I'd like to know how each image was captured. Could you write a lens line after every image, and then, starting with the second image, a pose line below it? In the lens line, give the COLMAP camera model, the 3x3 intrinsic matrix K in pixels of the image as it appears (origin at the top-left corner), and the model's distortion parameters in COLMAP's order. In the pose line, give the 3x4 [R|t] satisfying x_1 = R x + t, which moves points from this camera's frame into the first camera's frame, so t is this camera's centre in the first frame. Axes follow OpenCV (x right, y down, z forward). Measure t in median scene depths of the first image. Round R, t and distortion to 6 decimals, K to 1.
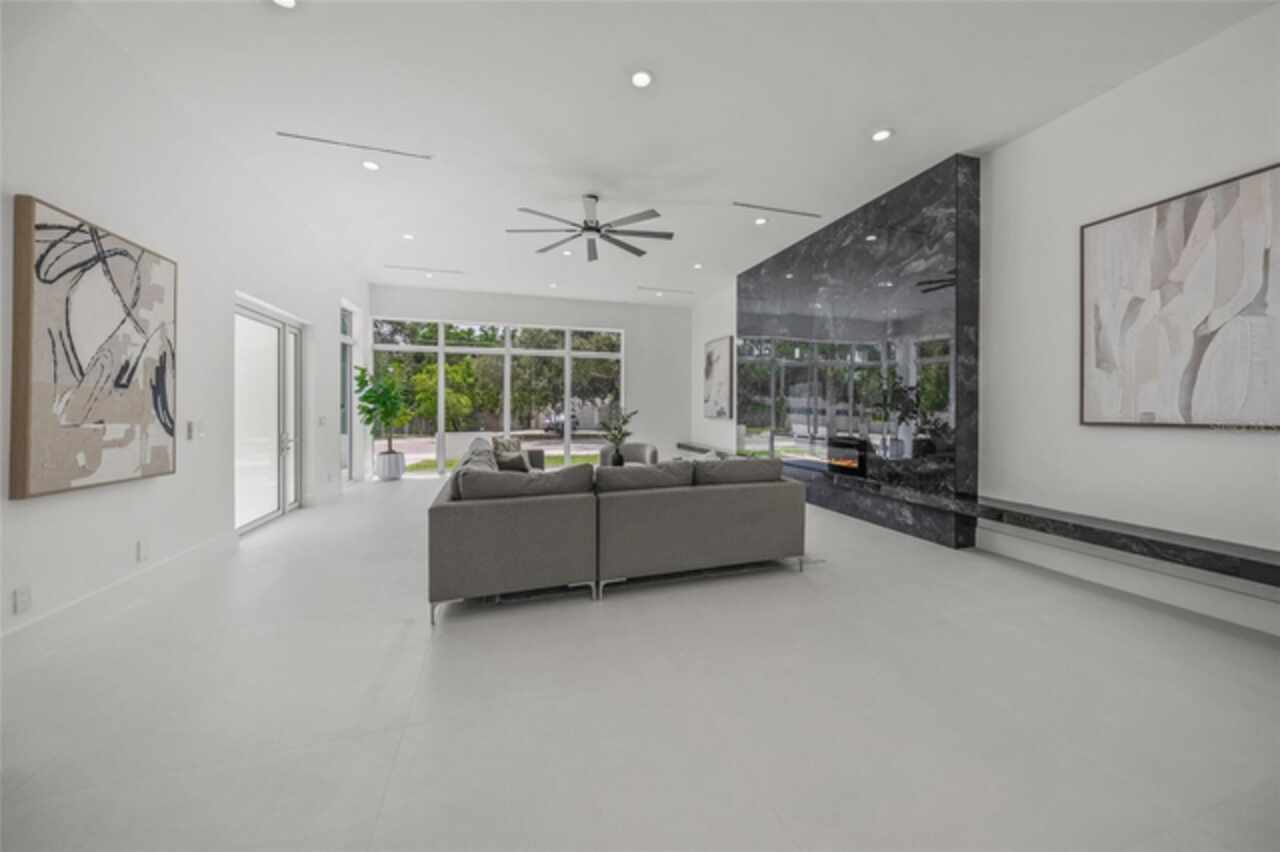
lens RADIAL K [[442.6, 0, 650.0], [0, 442.6, 410.1], [0, 0, 1]] dist [-0.000088, 0.000400]
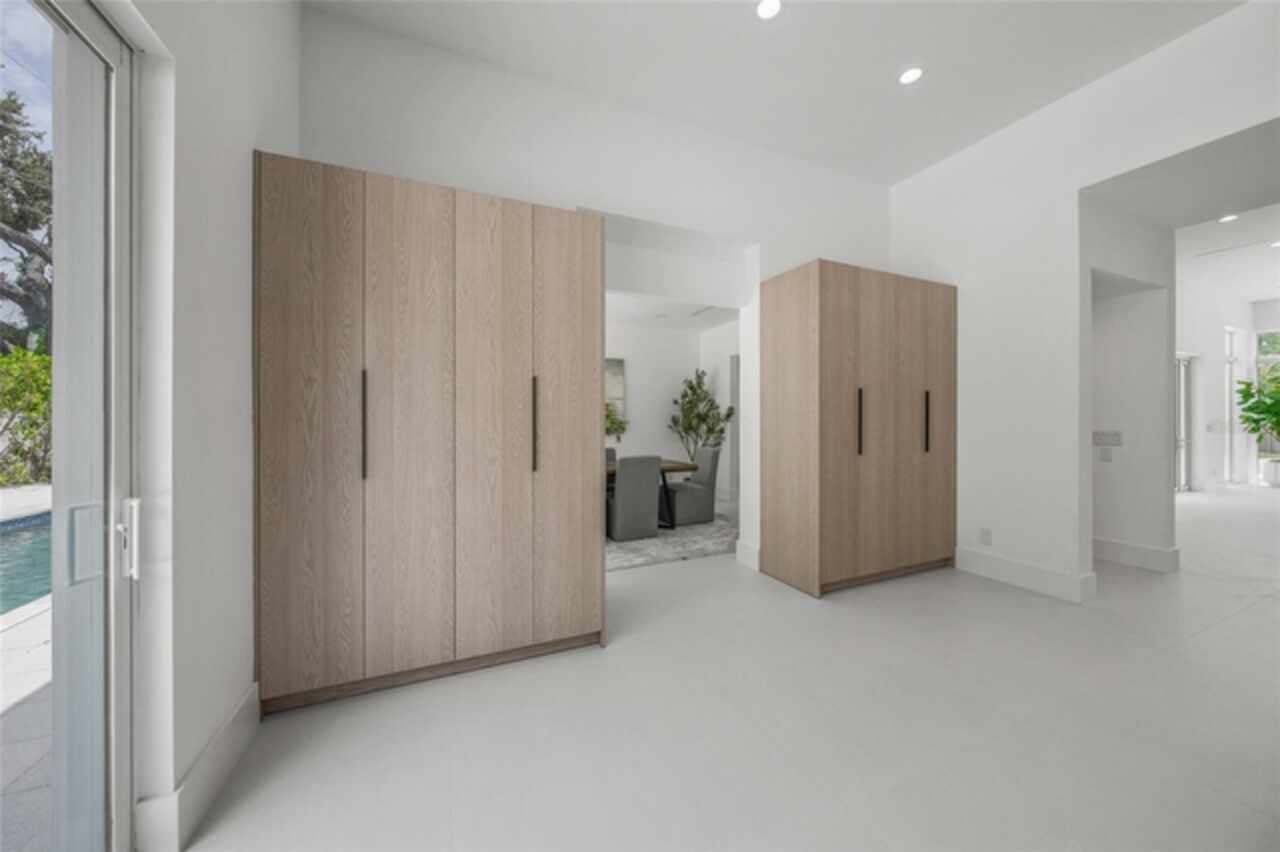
lens RADIAL K [[442.6, 0, 636.7], [0, 442.6, 420.1], [0, 0, 1]] dist [-0.000088, 0.000400]
pose [[0.089289, -0.002143, -0.996003, 0.312457], [-0.001197, 0.999997, -0.002259, 0.004711], [0.996005, 0.001394, 0.089286, -0.607973]]
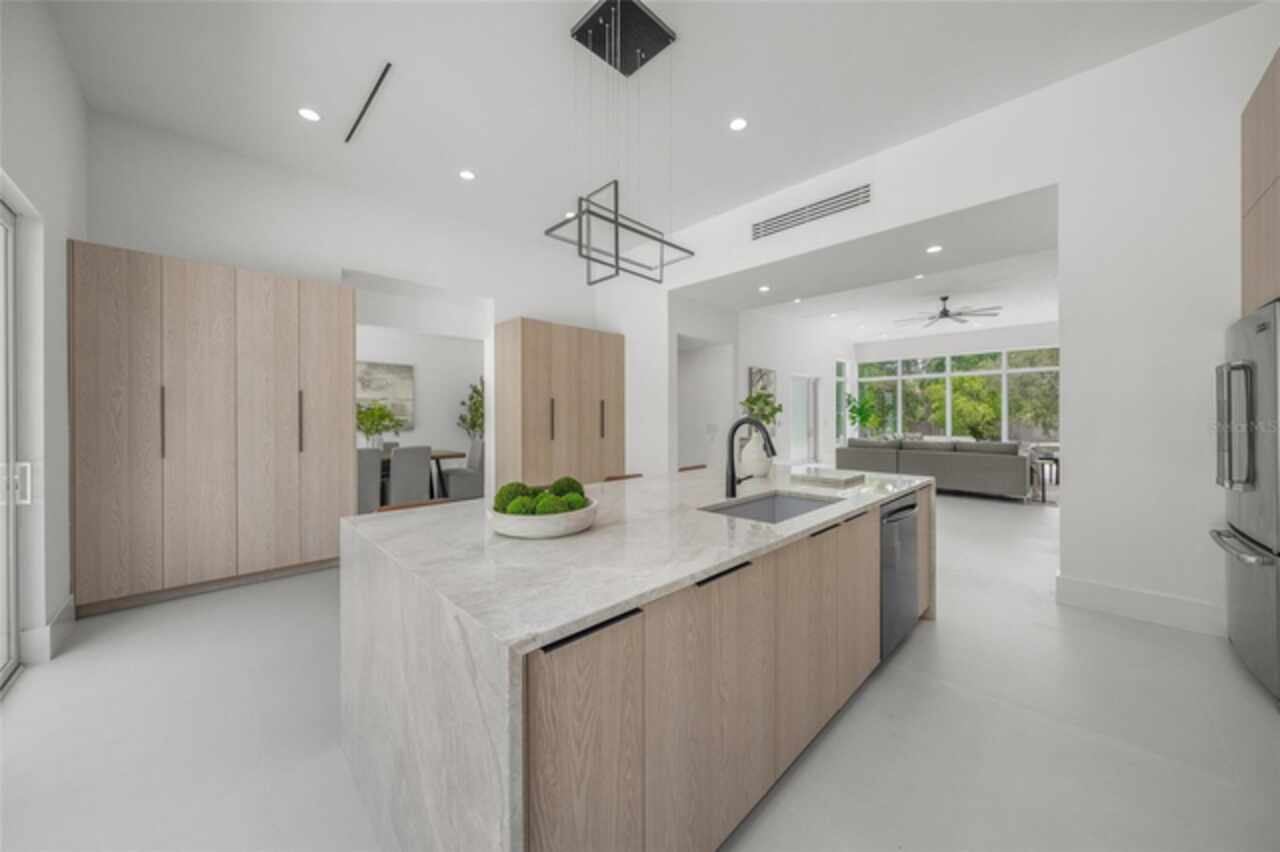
lens RADIAL K [[442.6, 0, 639.3], [0, 442.6, 418.9], [0, 0, 1]] dist [-0.000088, 0.000400]
pose [[0.443955, -0.001392, -0.896048, 0.564667], [0.001940, 0.999998, -0.000593, 0.004918], [0.896047, -0.001475, 0.443957, -0.542466]]
